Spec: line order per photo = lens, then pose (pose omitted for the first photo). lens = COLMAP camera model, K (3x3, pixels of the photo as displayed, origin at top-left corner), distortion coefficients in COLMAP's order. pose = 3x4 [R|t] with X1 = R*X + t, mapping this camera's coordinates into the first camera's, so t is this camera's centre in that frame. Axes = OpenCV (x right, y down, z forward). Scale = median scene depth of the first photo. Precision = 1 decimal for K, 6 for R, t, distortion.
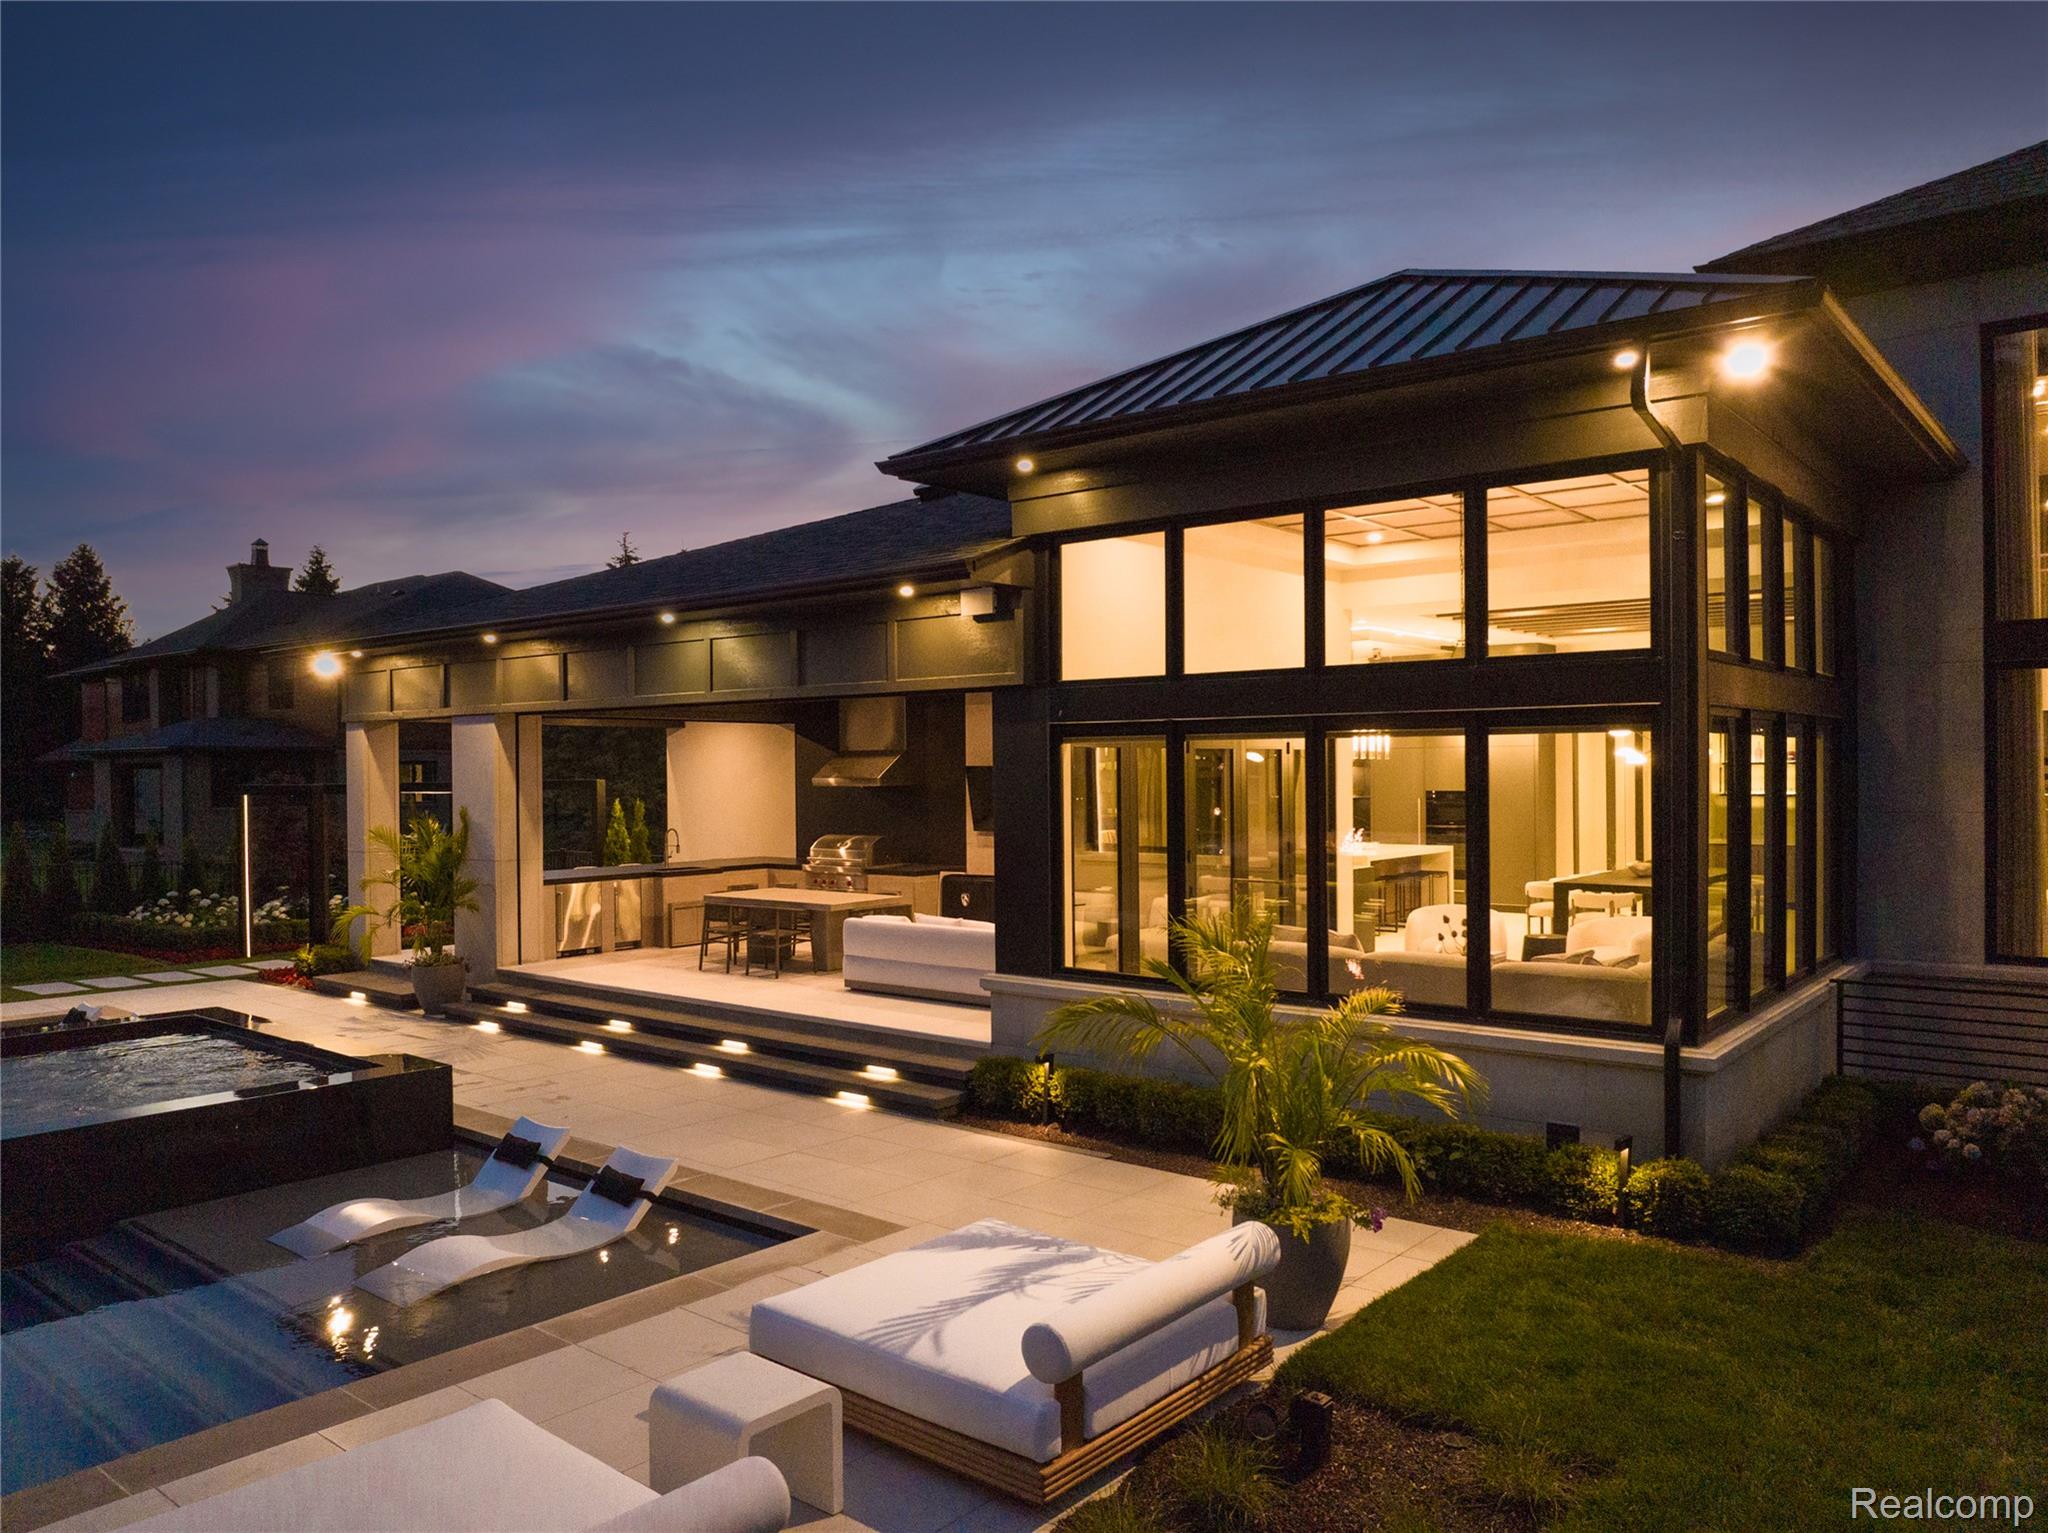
lens RADIAL K [[1493.3, 0, 1024.0], [0, 1493.3, 766.5], [0, 0, 1]] dist [-0.032727, -0.001538]
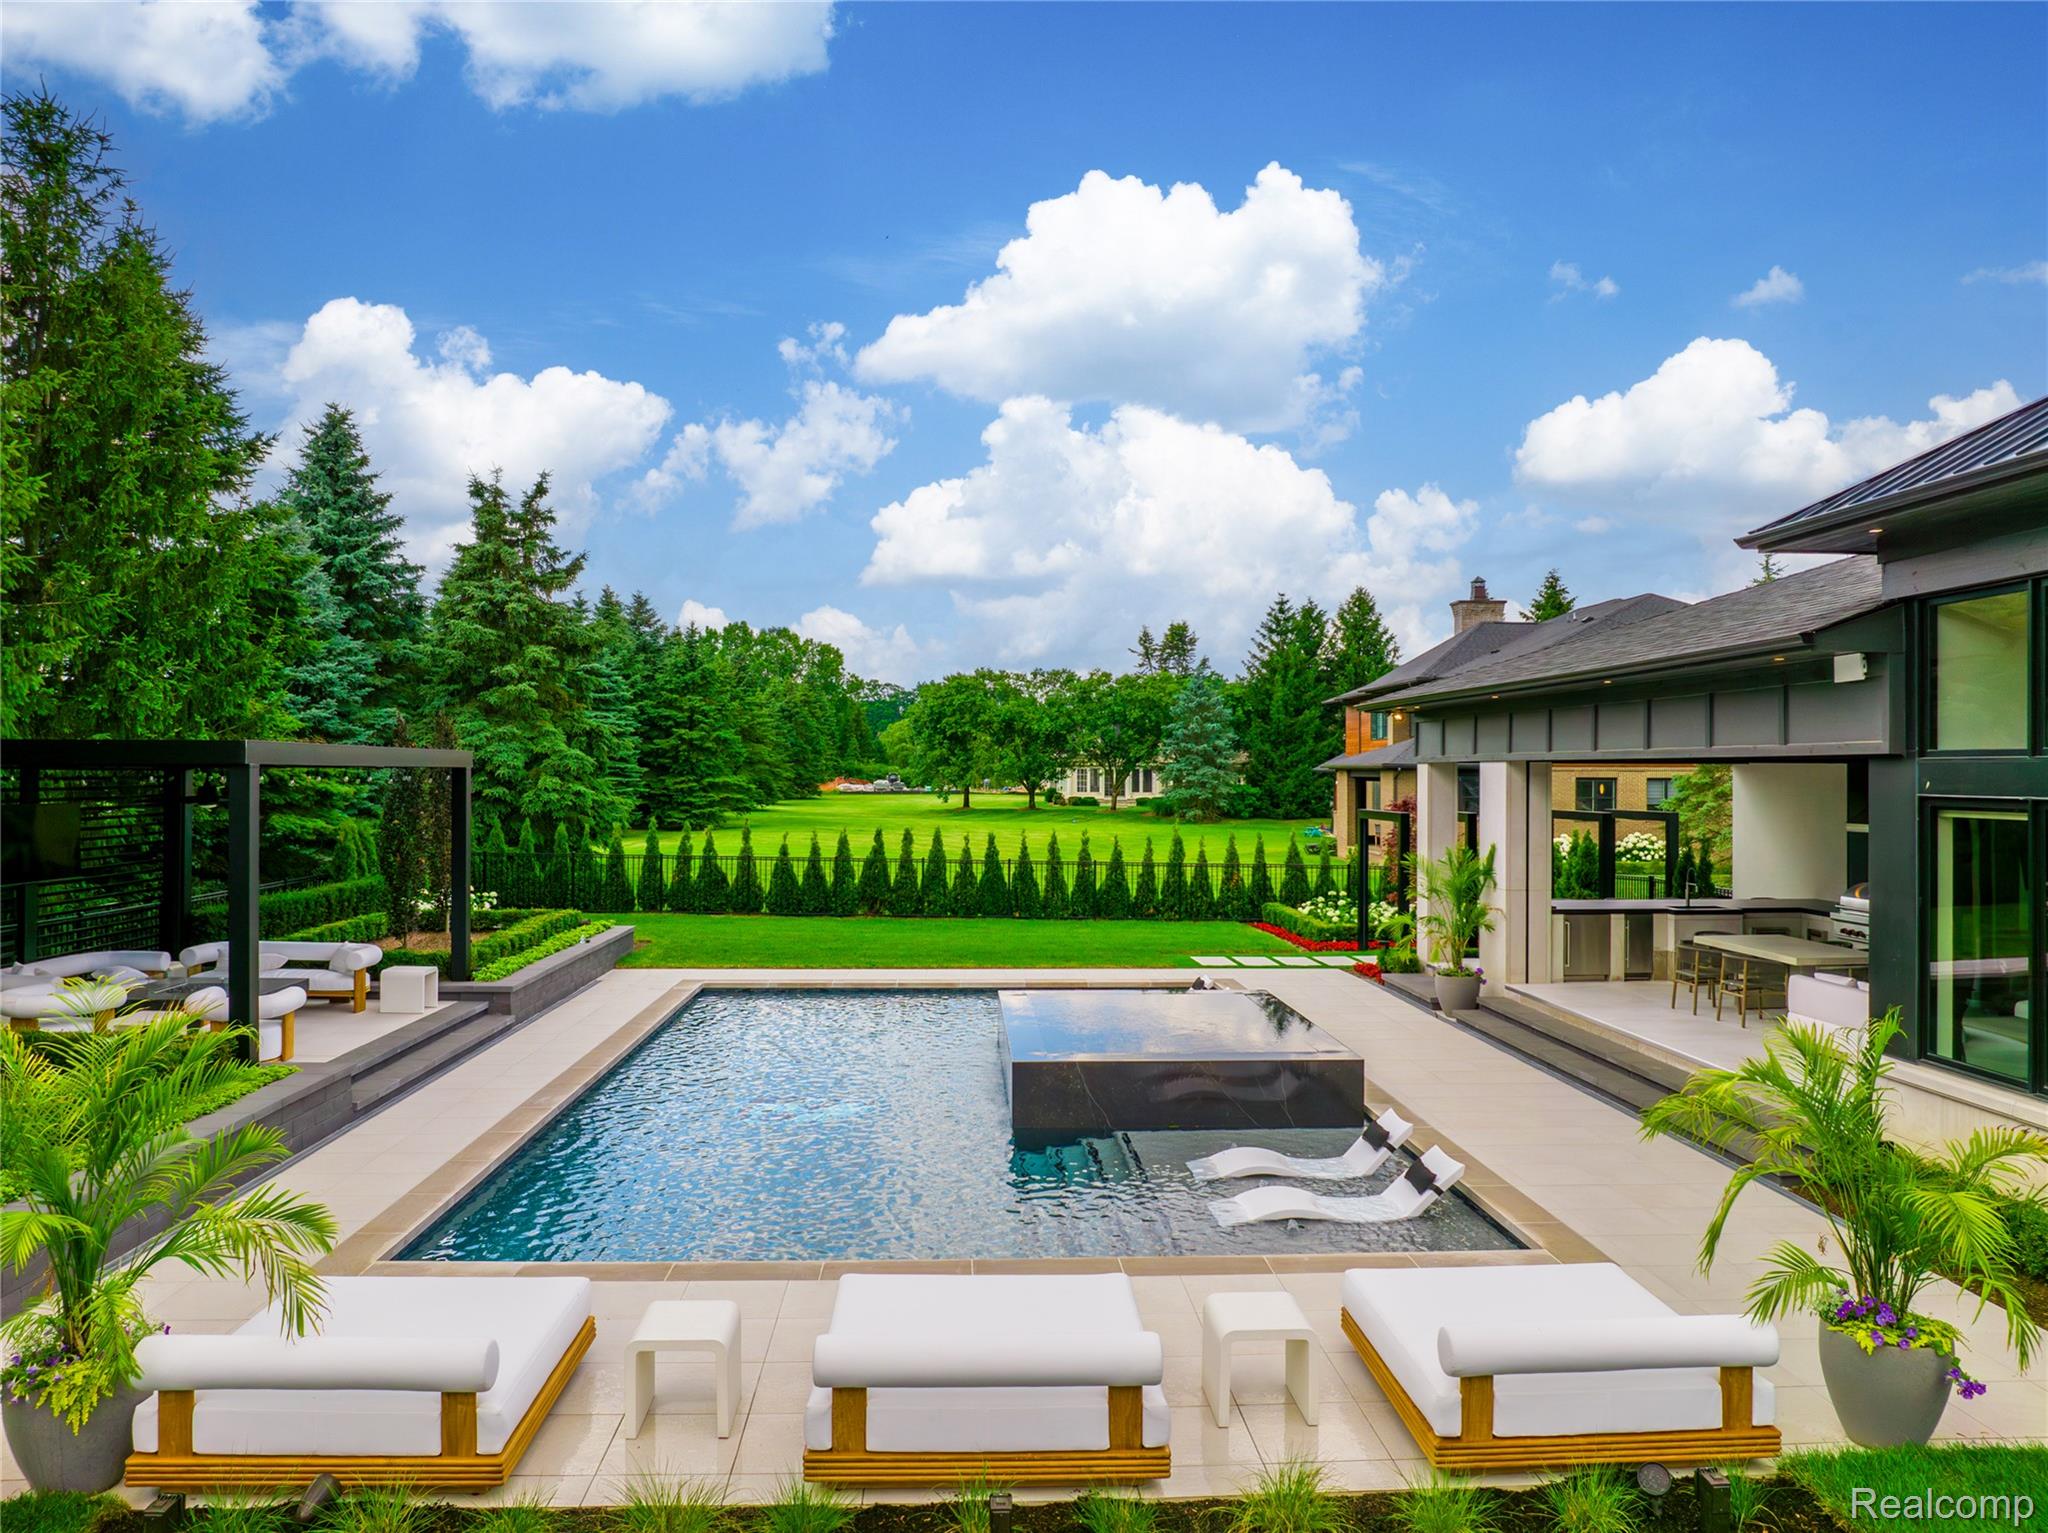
lens RADIAL K [[1449.4, 0, 1030.2], [0, 1449.4, 758.2], [0, 0, 1]] dist [-0.030697, -0.004785]
pose [[0.682399, 0.000620, -0.730980, 0.178195], [-0.004319, 0.999986, -0.003184, -0.028189], [0.730967, 0.005330, 0.682391, -0.021834]]
